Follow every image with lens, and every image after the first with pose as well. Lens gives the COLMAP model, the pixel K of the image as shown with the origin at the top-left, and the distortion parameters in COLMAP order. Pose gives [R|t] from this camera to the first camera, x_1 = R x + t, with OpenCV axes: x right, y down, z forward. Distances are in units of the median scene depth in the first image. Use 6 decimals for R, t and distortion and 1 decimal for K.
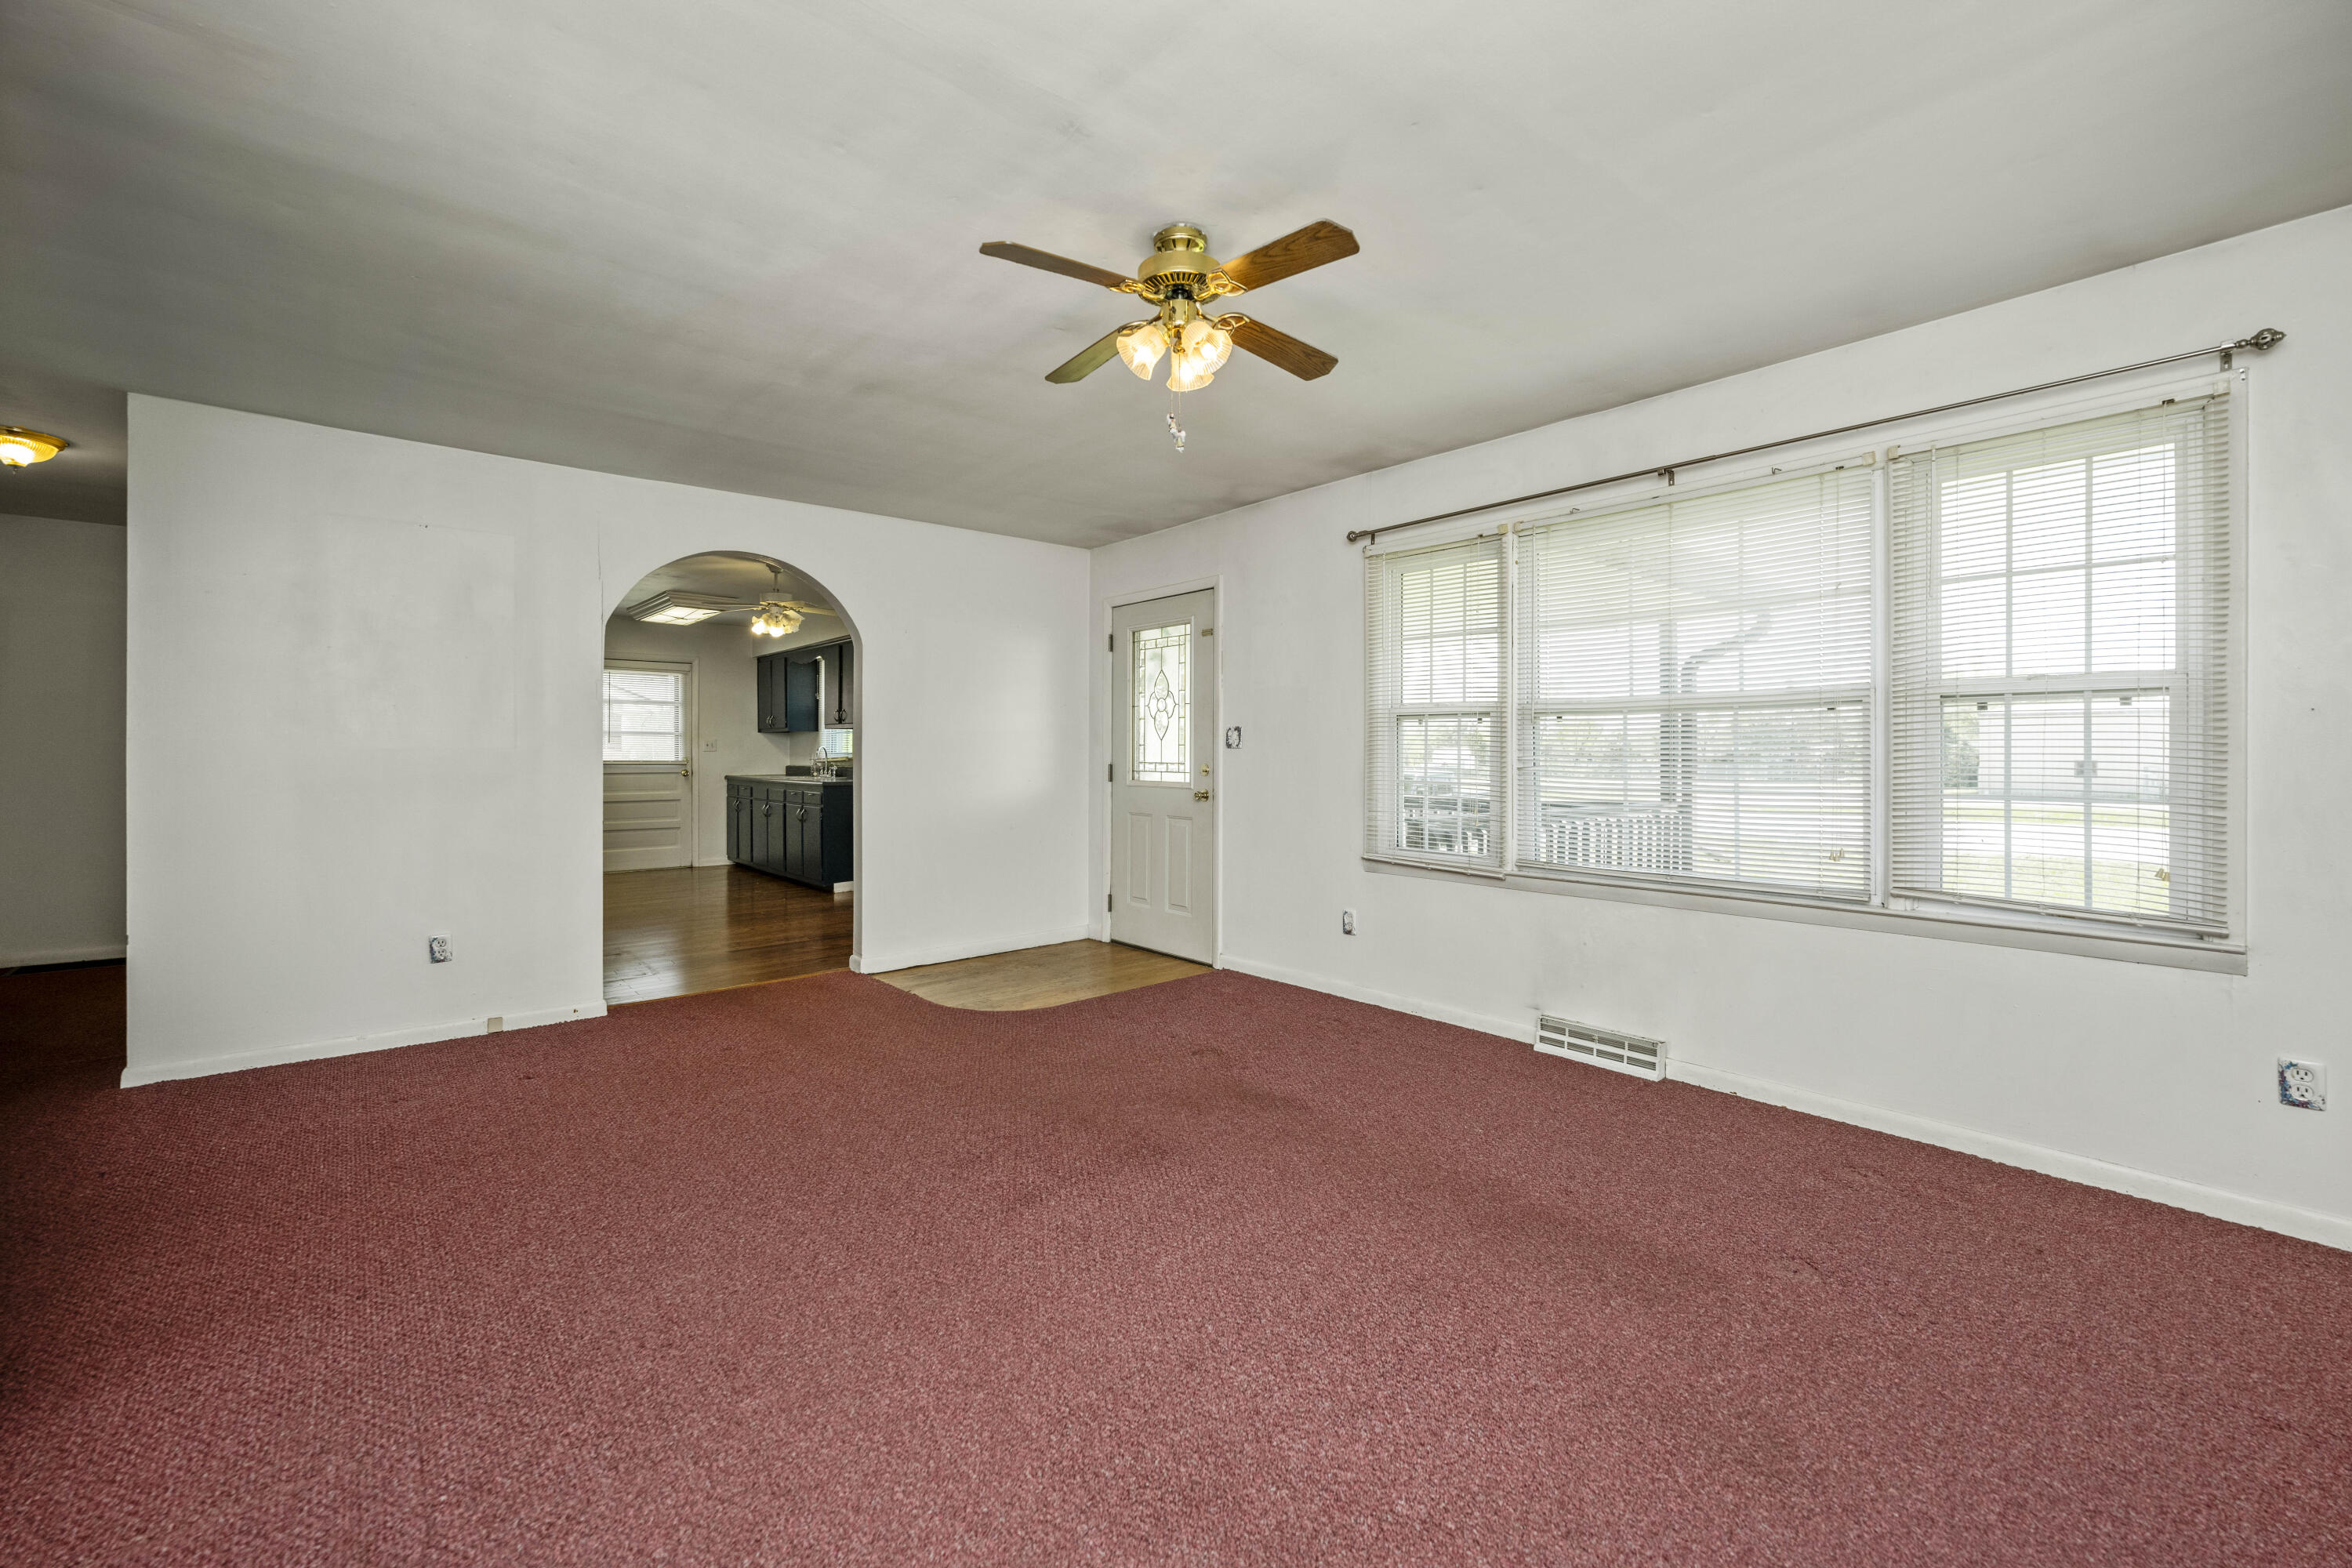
lens RADIAL K [[958.0, 0, 1178.4], [0, 958.0, 760.9], [0, 0, 1]] dist [0.000854, 0.000073]
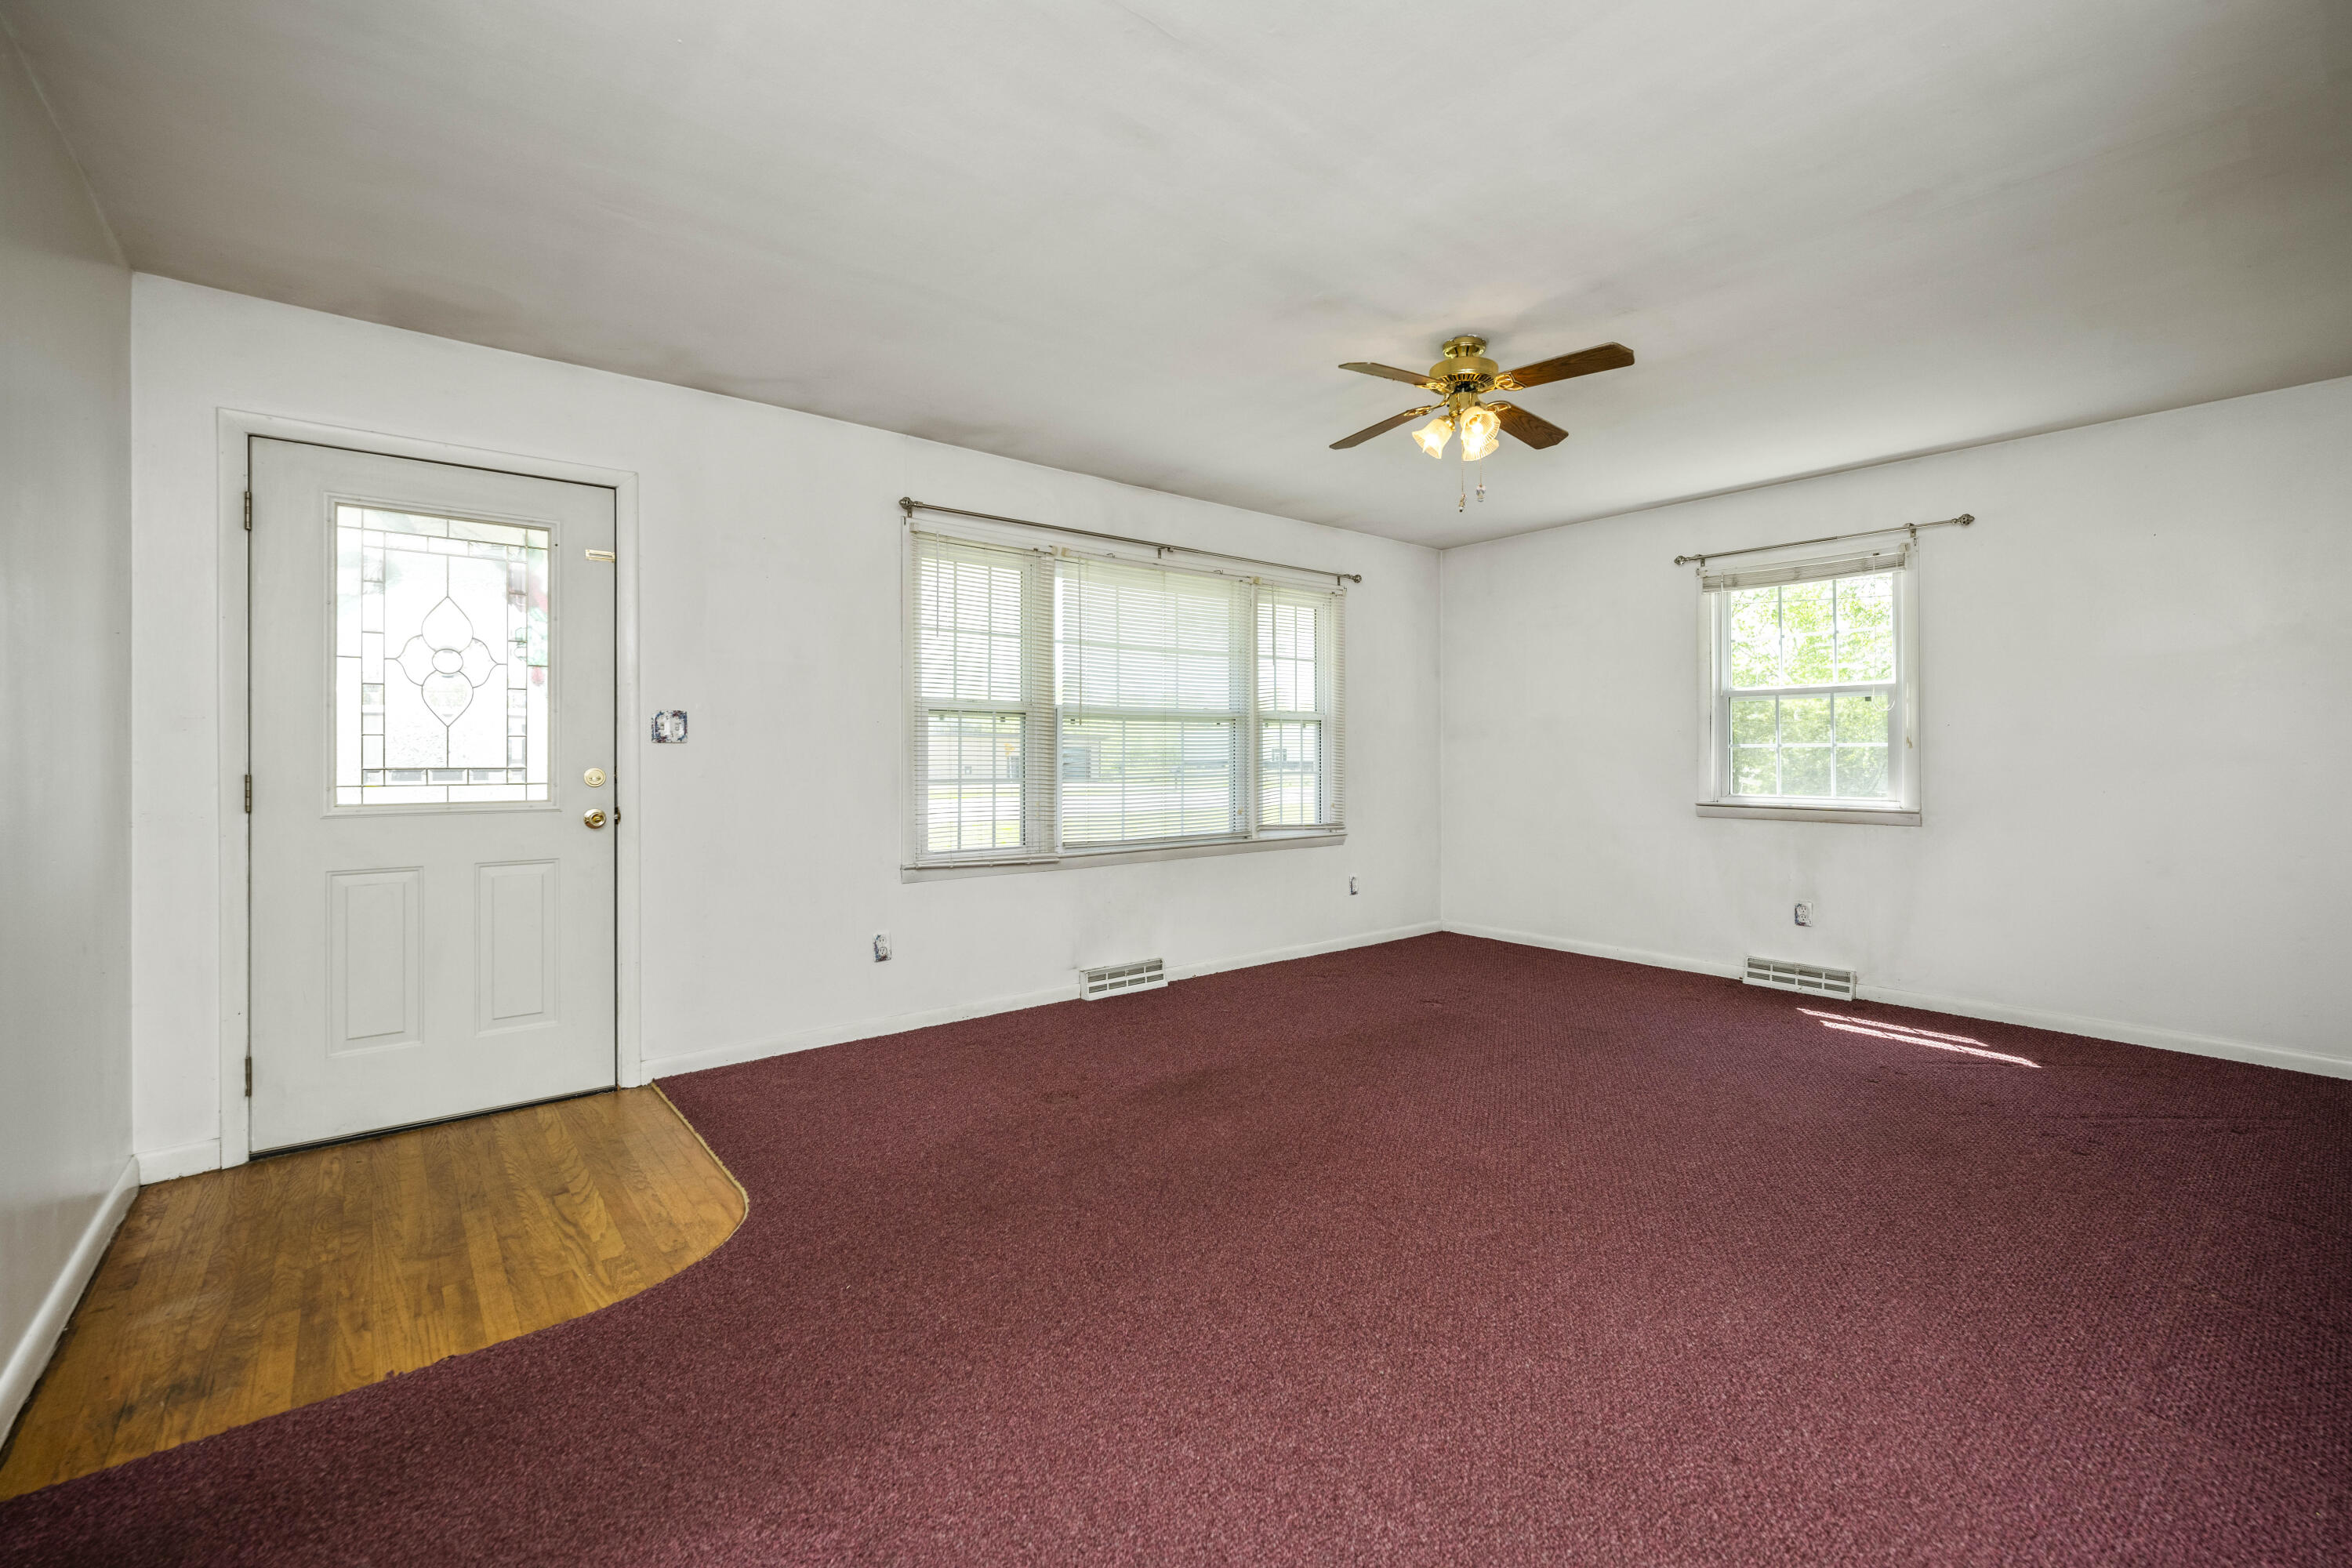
lens RADIAL K [[994.9, 0, 1173.7], [0, 994.9, 761.5], [0, 0, 1]] dist [0.017031, 0.000159]
pose [[0.036331, -0.009399, 0.999296, -0.812217], [0.011717, 0.999891, 0.008978, -0.003240], [-0.999271, 0.011383, 0.036437, 0.809342]]
